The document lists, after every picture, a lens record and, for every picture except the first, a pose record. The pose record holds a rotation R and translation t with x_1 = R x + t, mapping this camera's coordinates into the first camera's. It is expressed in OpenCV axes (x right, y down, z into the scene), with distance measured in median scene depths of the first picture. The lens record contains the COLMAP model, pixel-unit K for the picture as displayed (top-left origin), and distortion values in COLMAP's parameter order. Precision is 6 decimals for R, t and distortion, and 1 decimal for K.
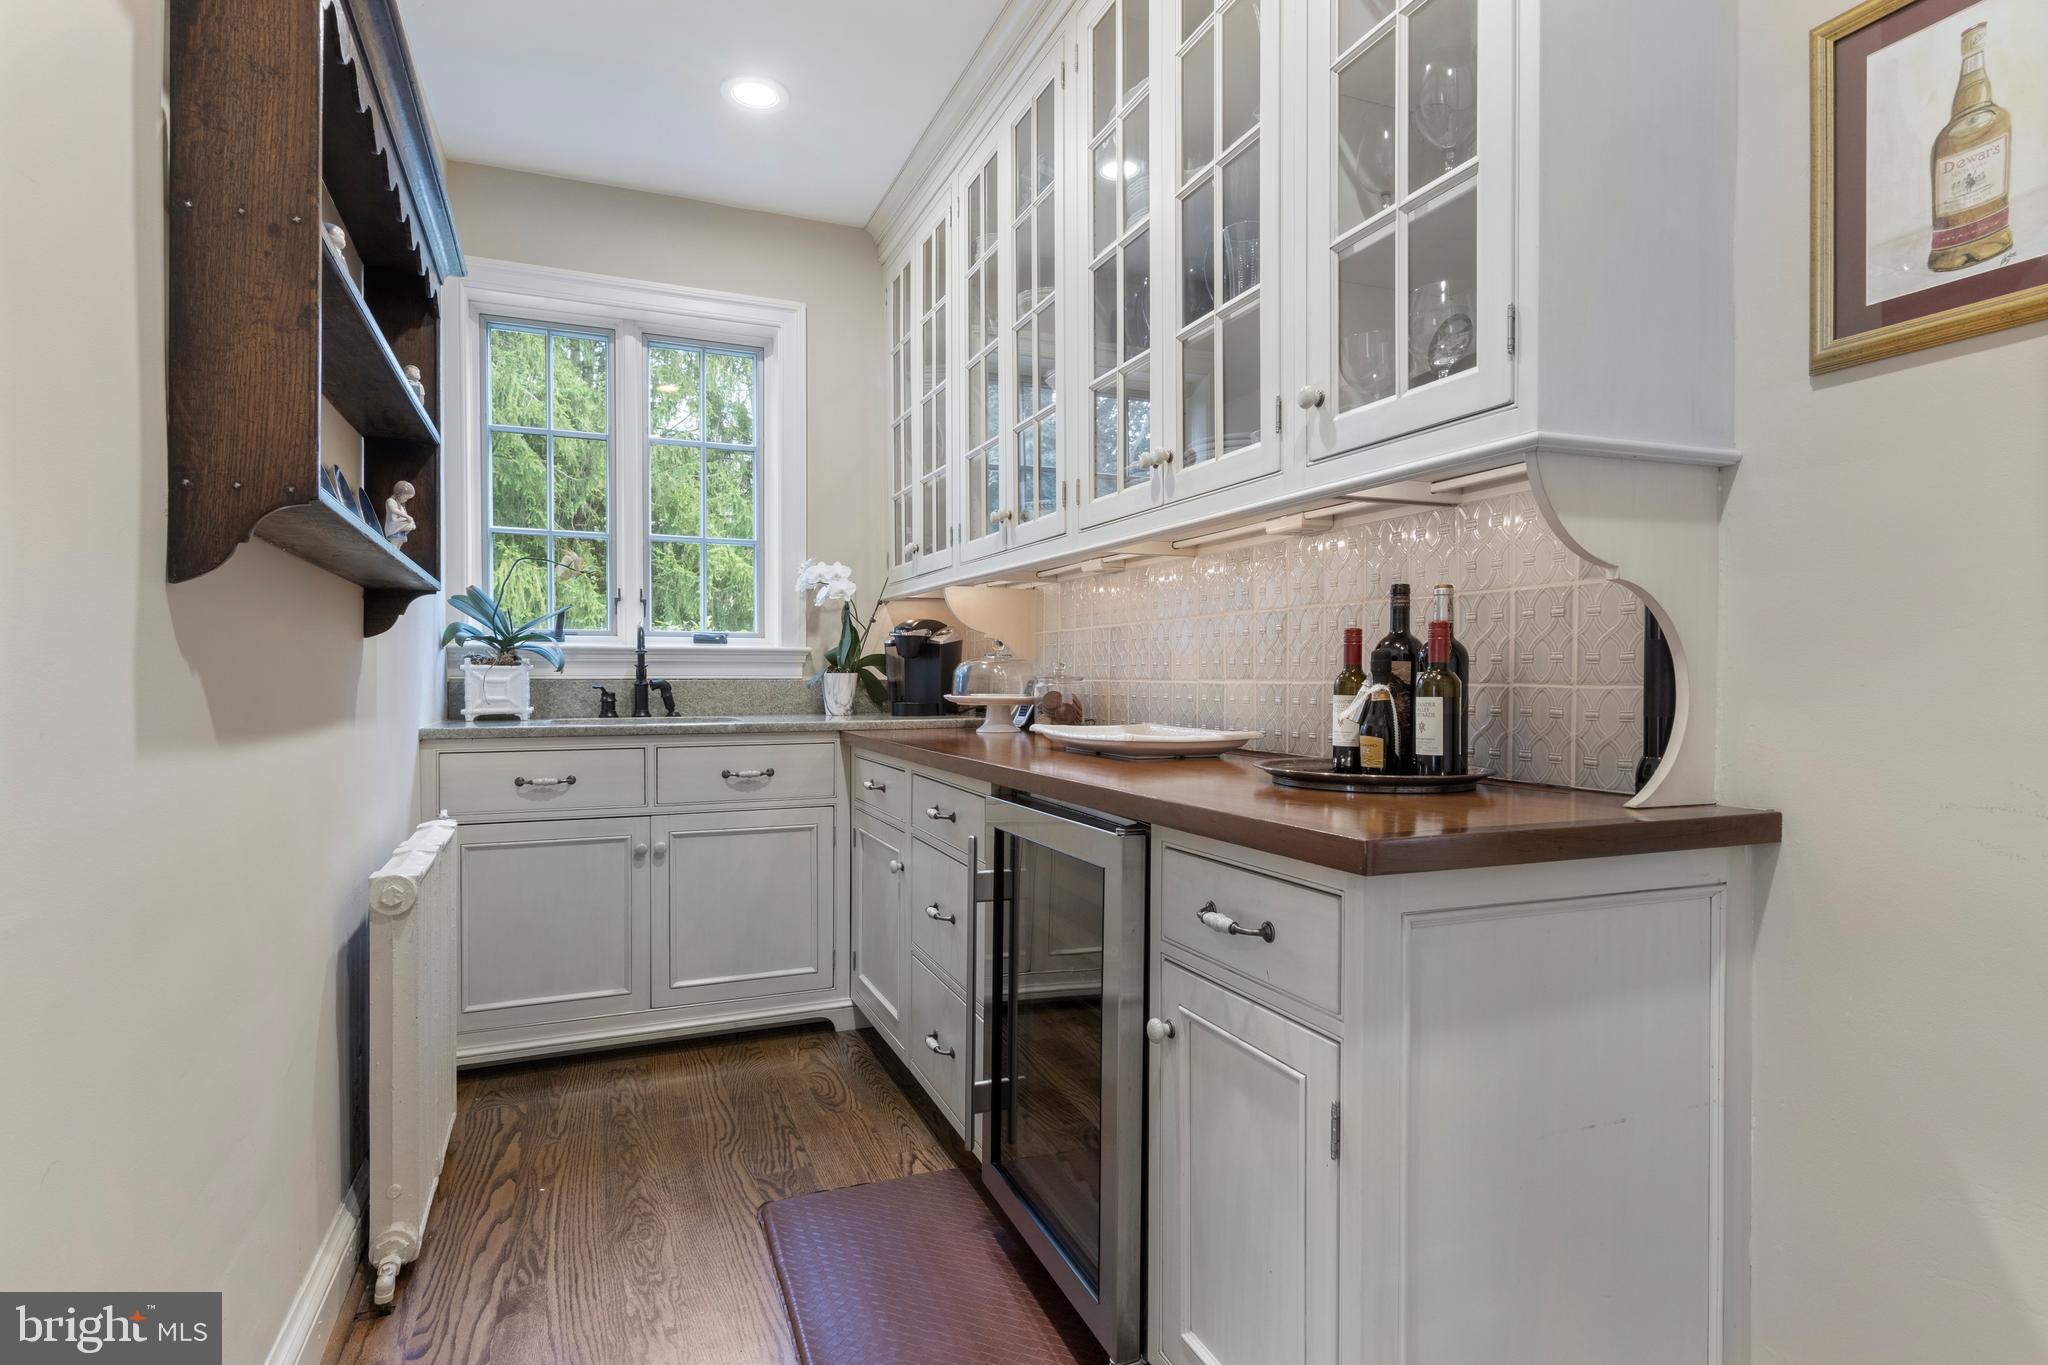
lens RADIAL K [[1034.2, 0, 1024.0], [0, 1034.2, 682.5], [0, 0, 1]] dist [0.005470, -0.001304]
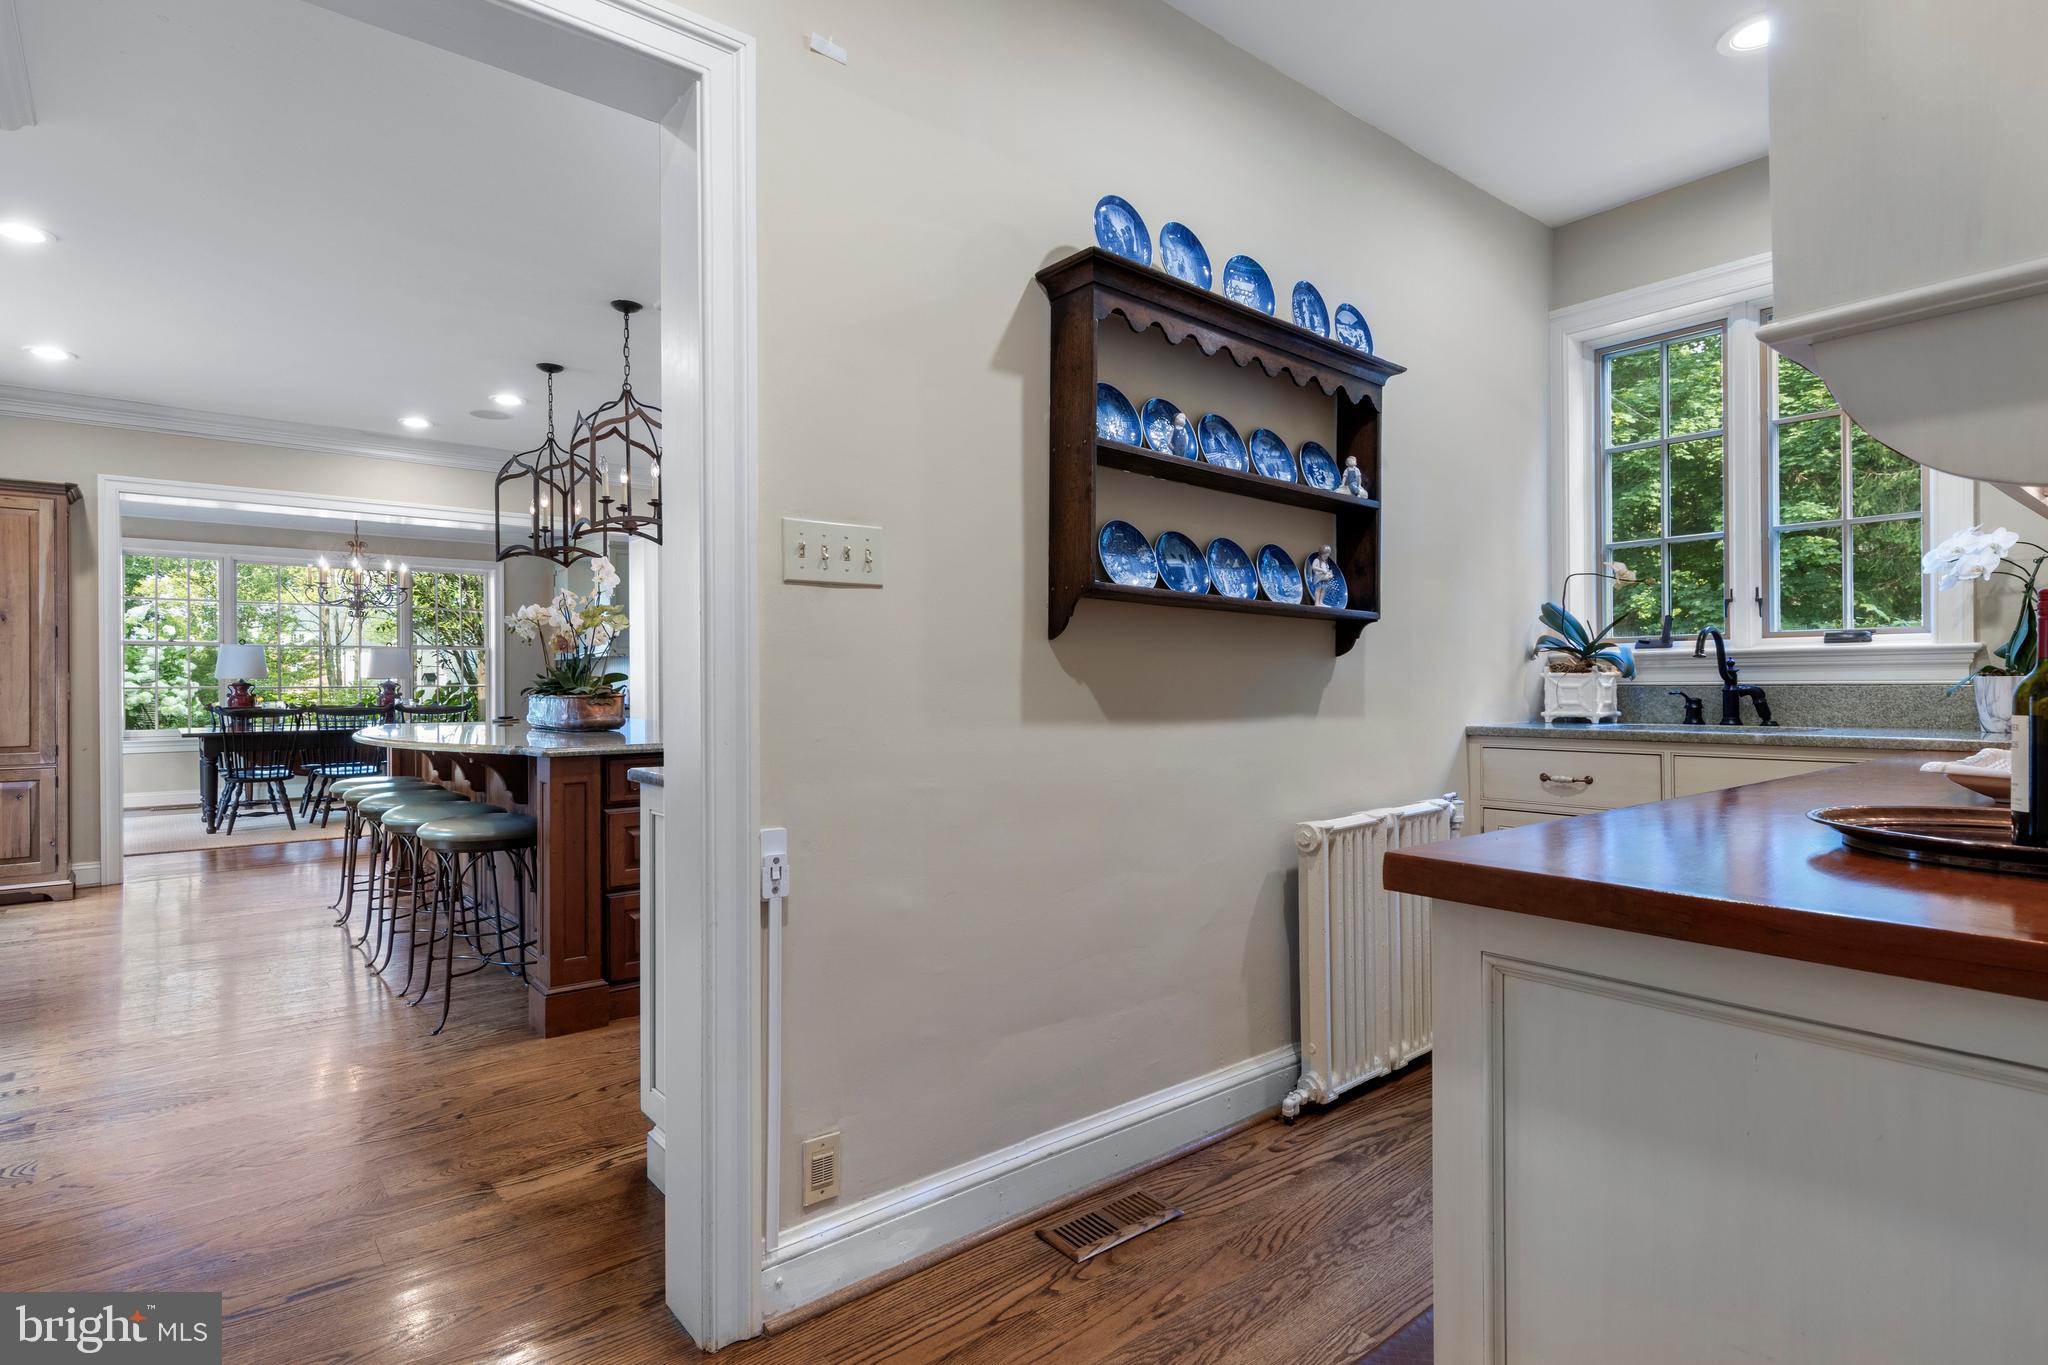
lens RADIAL K [[1034.2, 0, 1024.0], [0, 1034.2, 682.5], [0, 0, 1]] dist [0.005470, -0.001304]
pose [[0.291169, -0.004811, -0.956660, 0.368779], [0.000374, 0.999988, -0.004915, -0.001014], [0.956672, 0.001074, 0.291167, 0.123991]]
